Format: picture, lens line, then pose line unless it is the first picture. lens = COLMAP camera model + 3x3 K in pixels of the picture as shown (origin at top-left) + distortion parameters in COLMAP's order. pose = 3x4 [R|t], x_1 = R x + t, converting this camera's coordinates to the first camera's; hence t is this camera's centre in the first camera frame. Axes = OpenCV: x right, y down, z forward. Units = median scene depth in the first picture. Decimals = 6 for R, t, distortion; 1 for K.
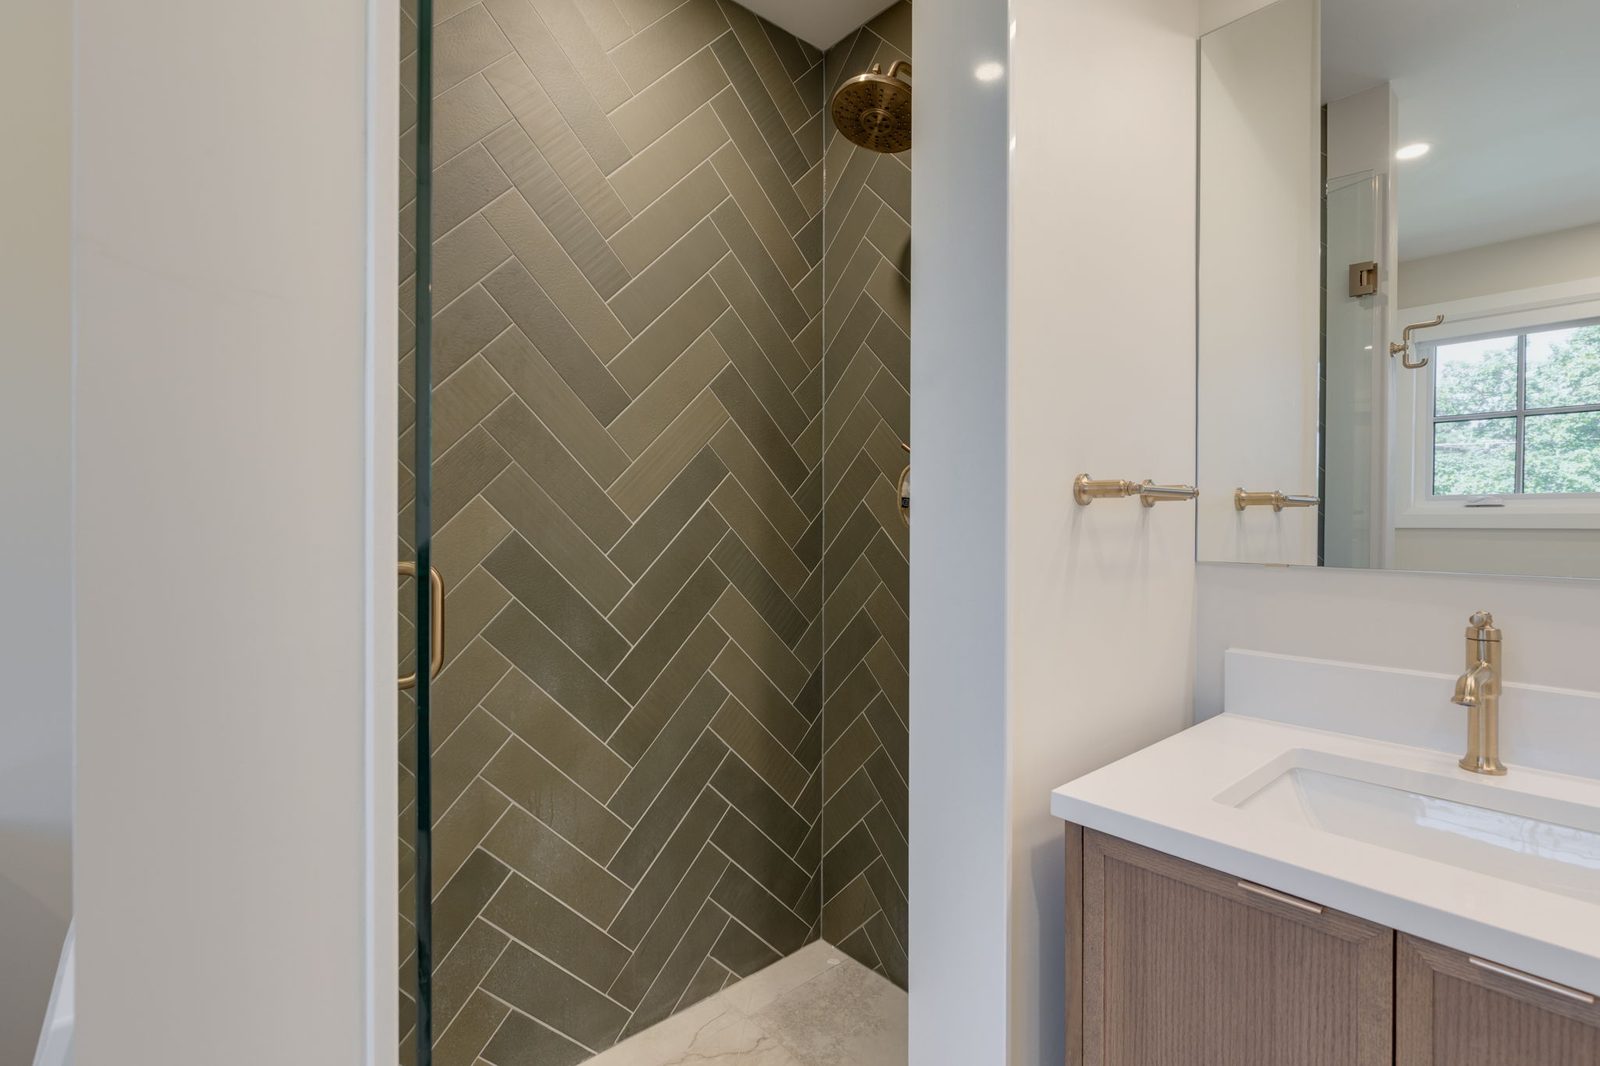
lens RADIAL K [[740.9, 0, 801.3], [0, 740.9, 524.8], [0, 0, 1]] dist [-0.005735, -0.000583]
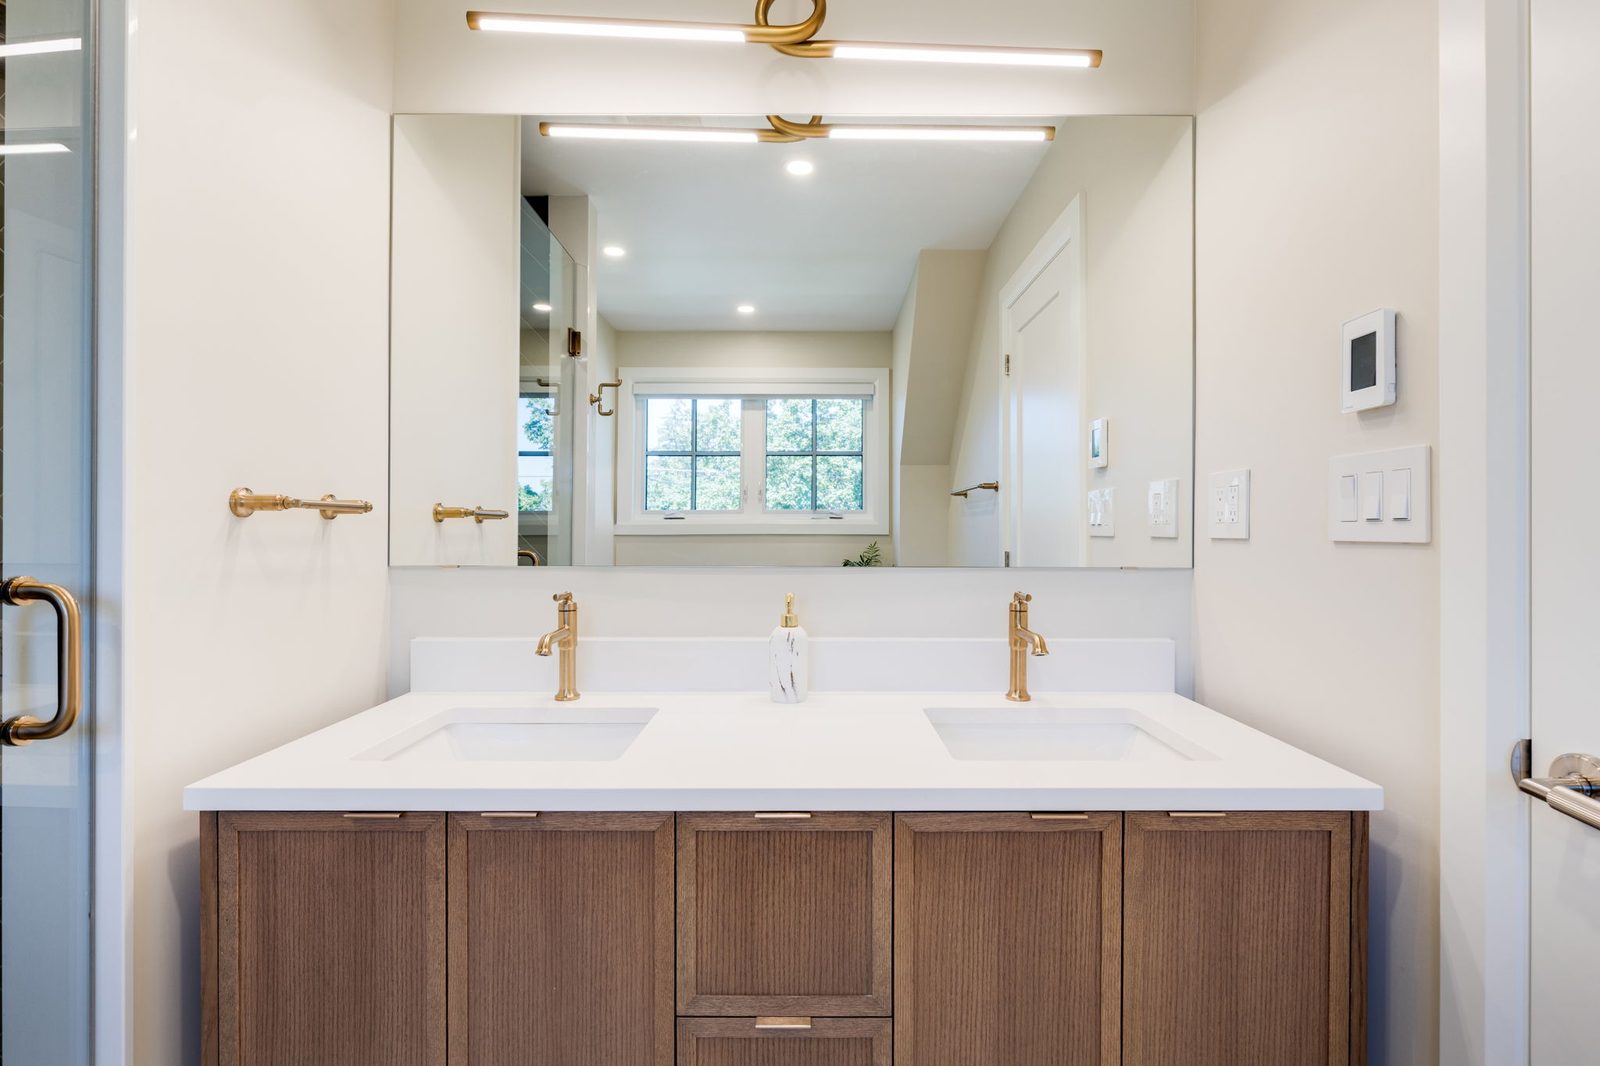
lens RADIAL K [[741.8, 0, 804.9], [0, 741.8, 530.0], [0, 0, 1]] dist [-0.004383, 0.001722]
pose [[0.654423, -0.003698, 0.756119, 0.113875], [0.007681, 0.999969, -0.001757, 0.000292], [-0.756089, 0.006958, 0.654431, -0.344940]]
